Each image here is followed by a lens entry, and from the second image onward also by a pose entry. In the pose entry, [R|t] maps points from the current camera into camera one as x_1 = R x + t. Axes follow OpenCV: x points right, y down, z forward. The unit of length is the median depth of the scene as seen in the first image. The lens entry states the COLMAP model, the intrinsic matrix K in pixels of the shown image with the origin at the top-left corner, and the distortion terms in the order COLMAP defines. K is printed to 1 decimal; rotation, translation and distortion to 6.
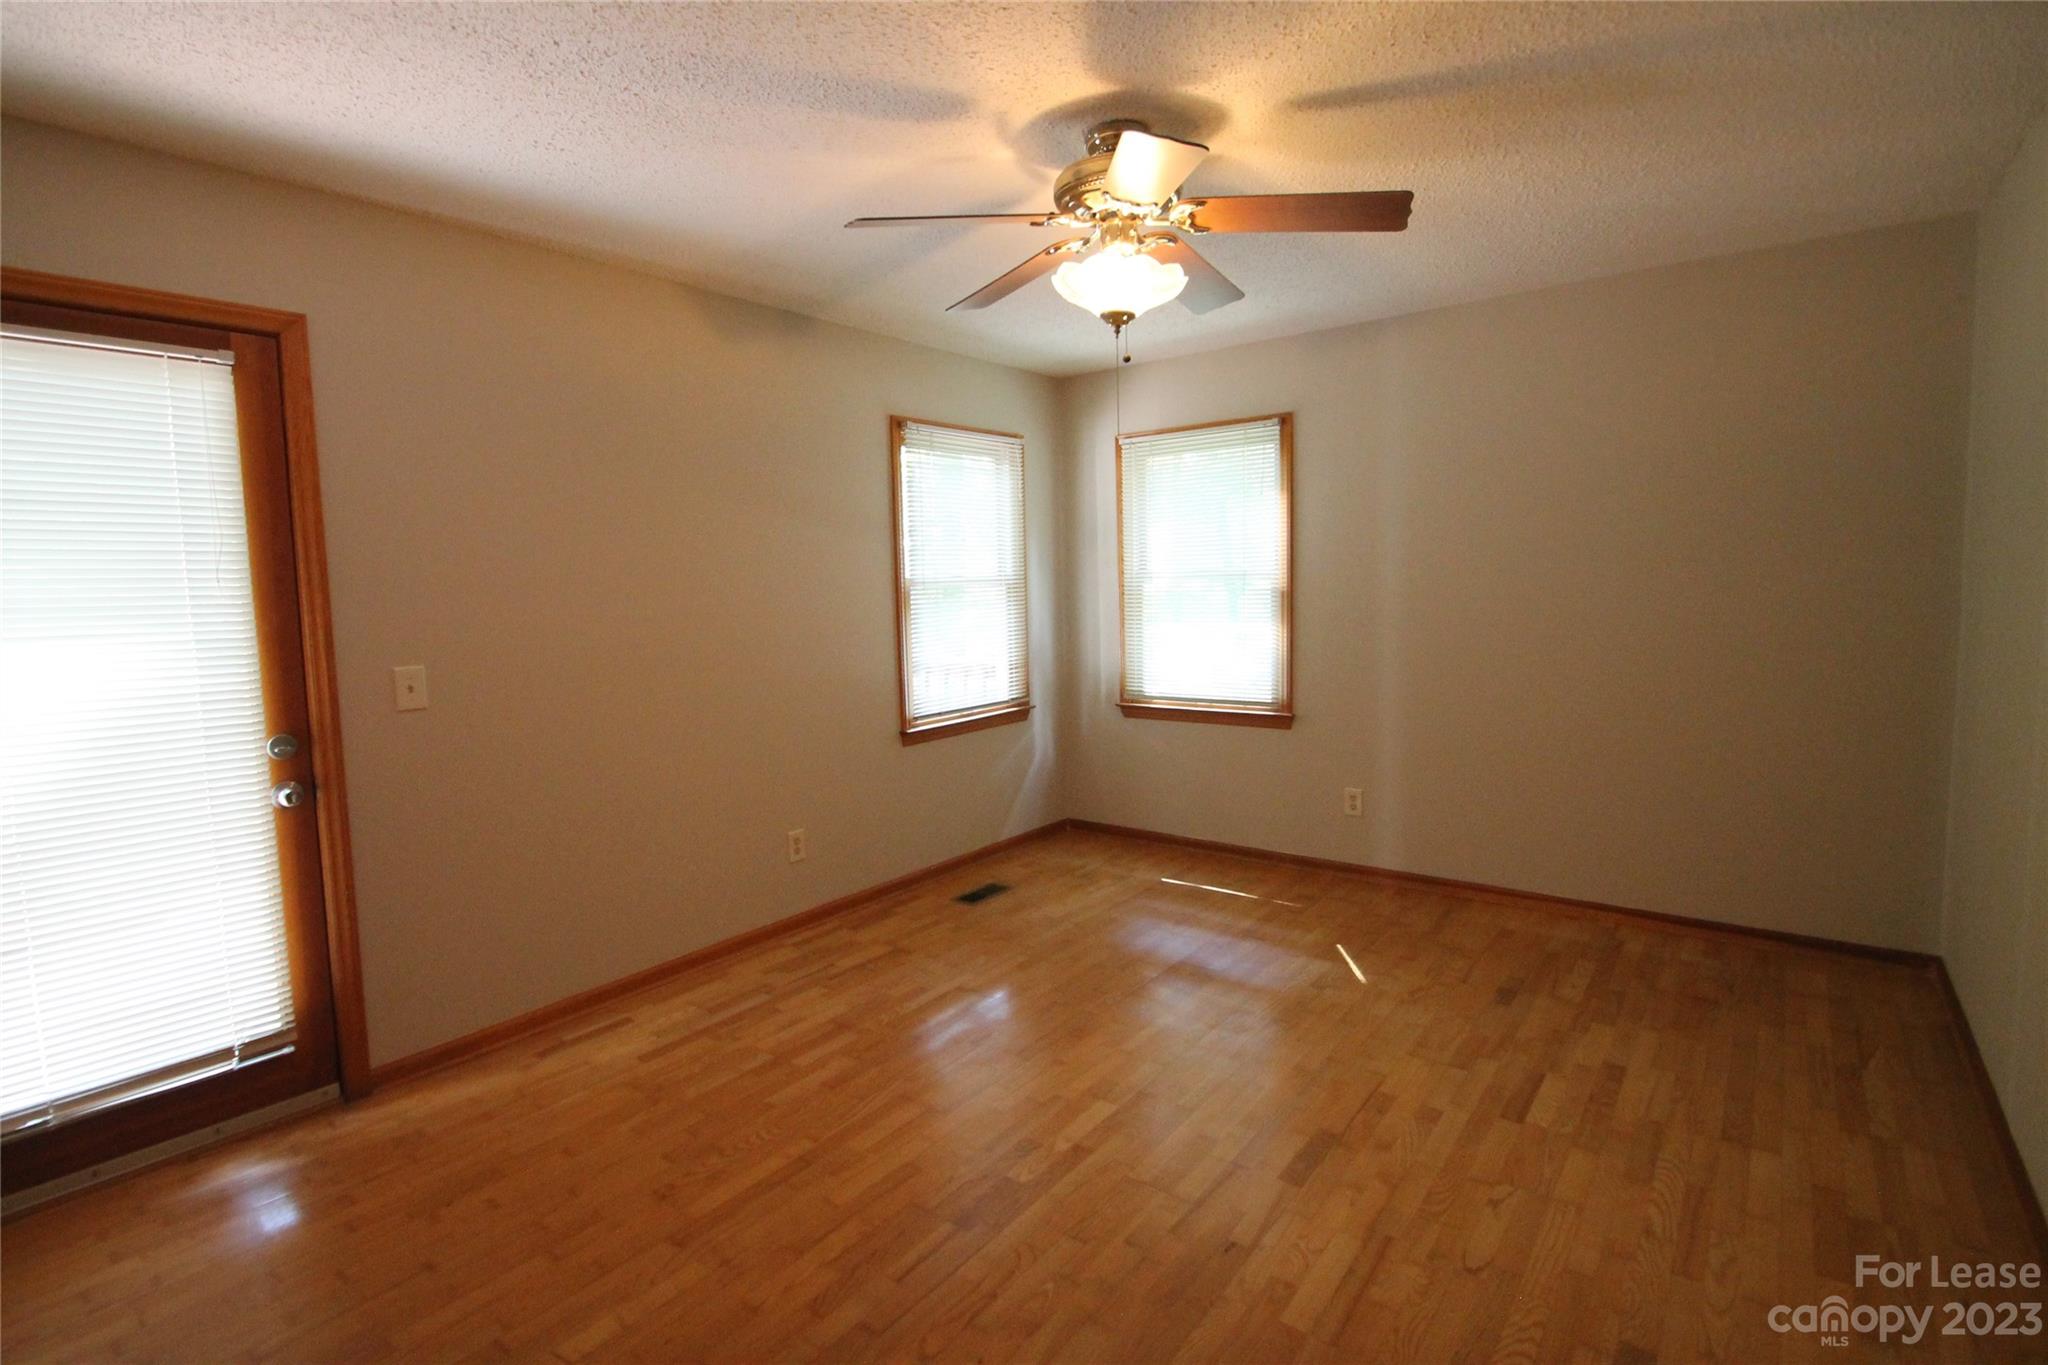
lens RADIAL K [[982.2, 0, 1012.2], [0, 982.2, 674.9], [0, 0, 1]] dist [0.004028, -0.000952]
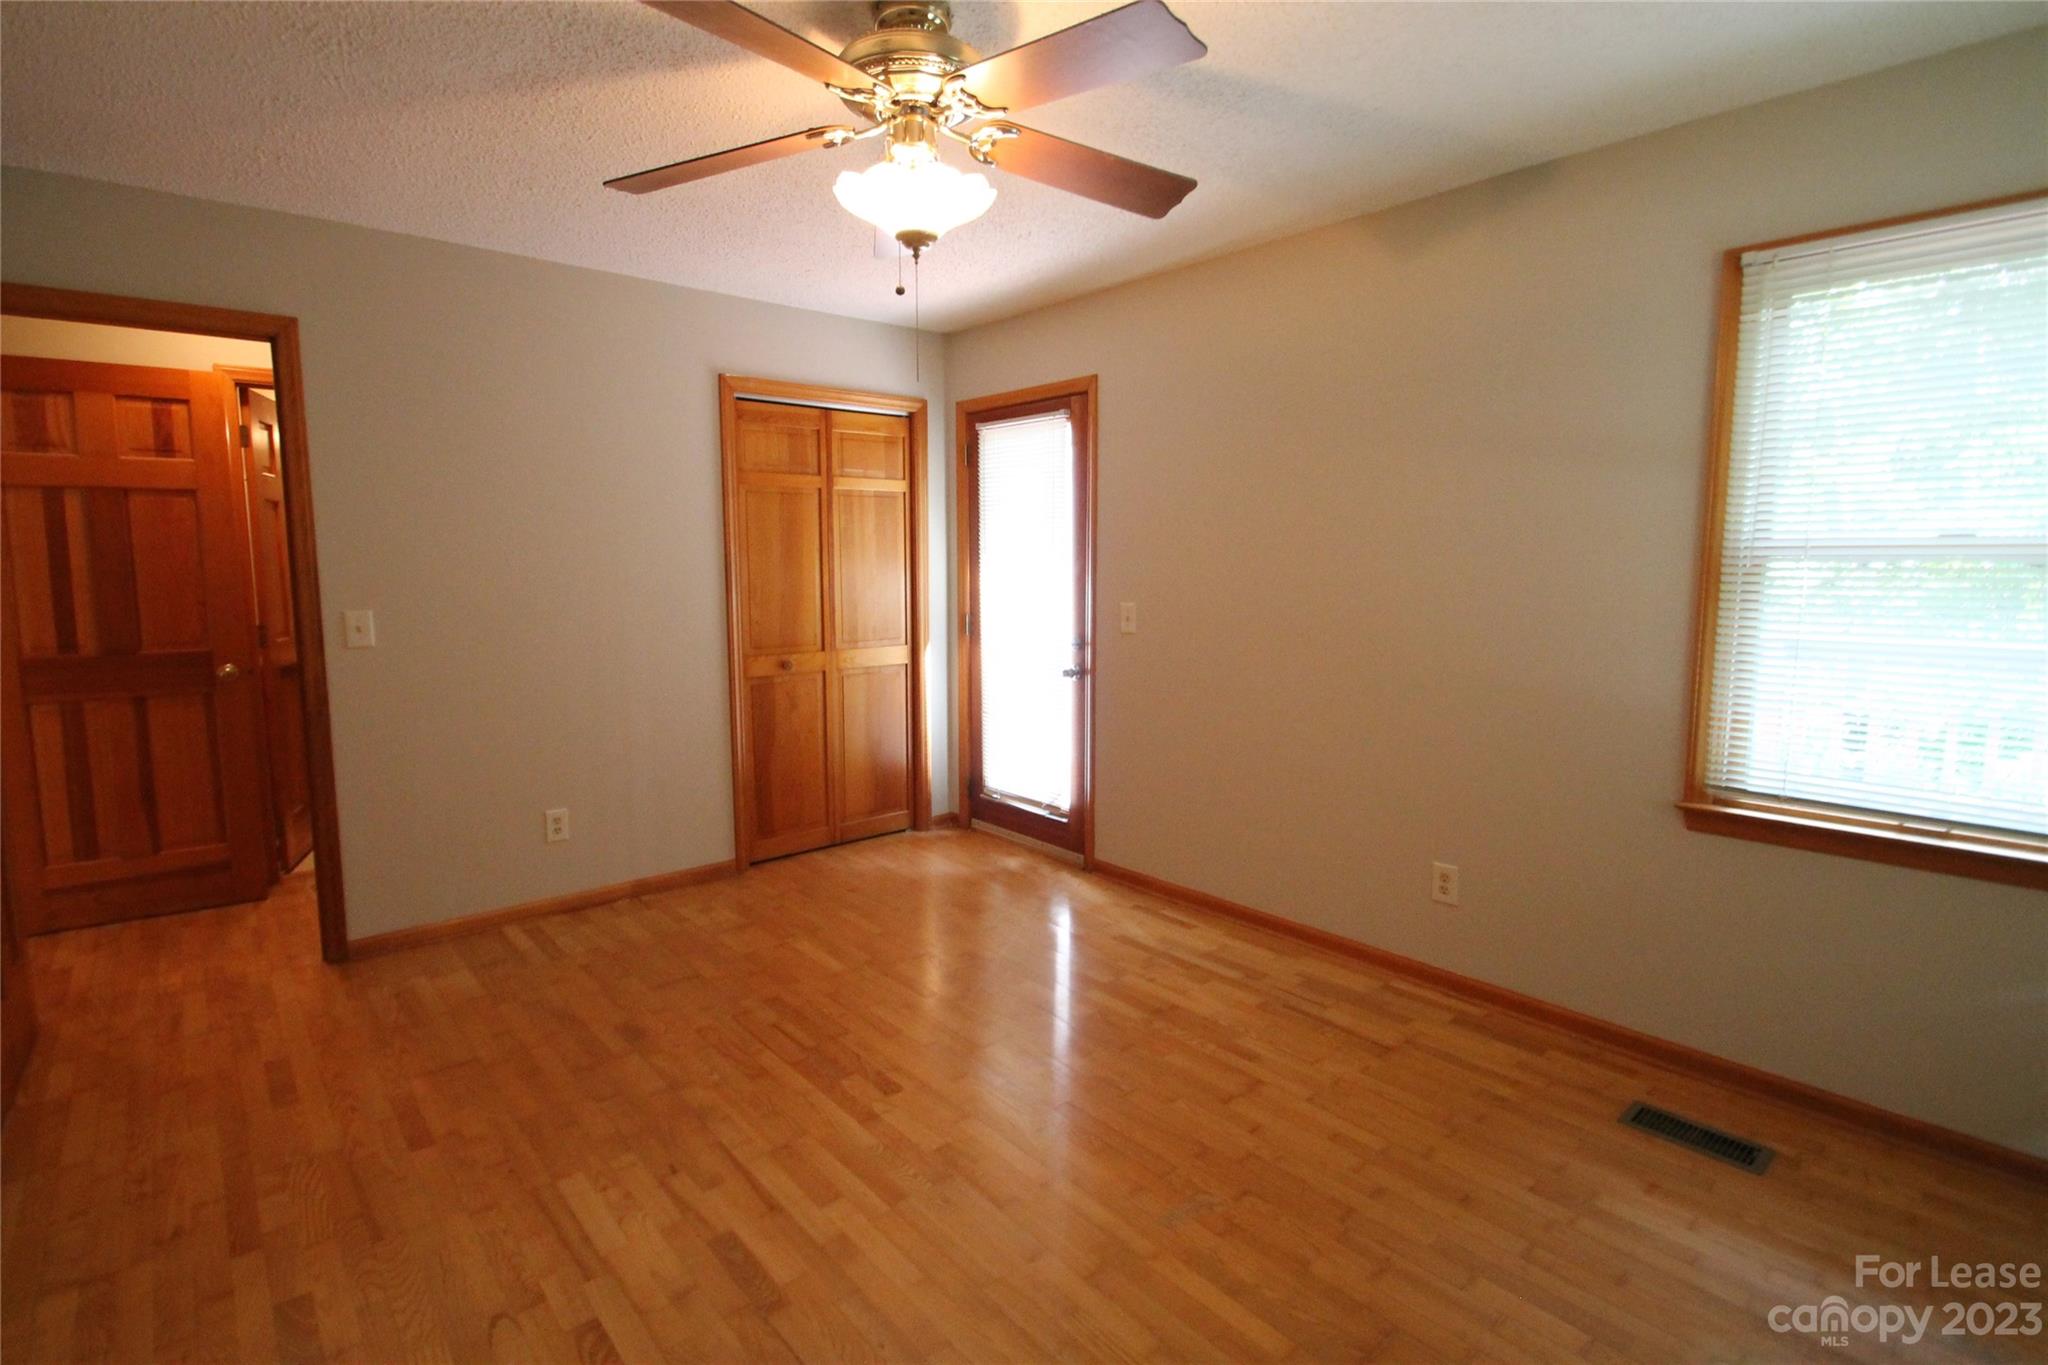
lens RADIAL K [[982.2, 0, 1010.1], [0, 982.2, 682.9], [0, 0, 1]] dist [0.004028, -0.000952]
pose [[-0.201112, 0.151036, -0.967854, 0.690516], [-0.085862, 0.981521, 0.171010, -0.104367], [0.975798, 0.117494, -0.184427, 0.923797]]
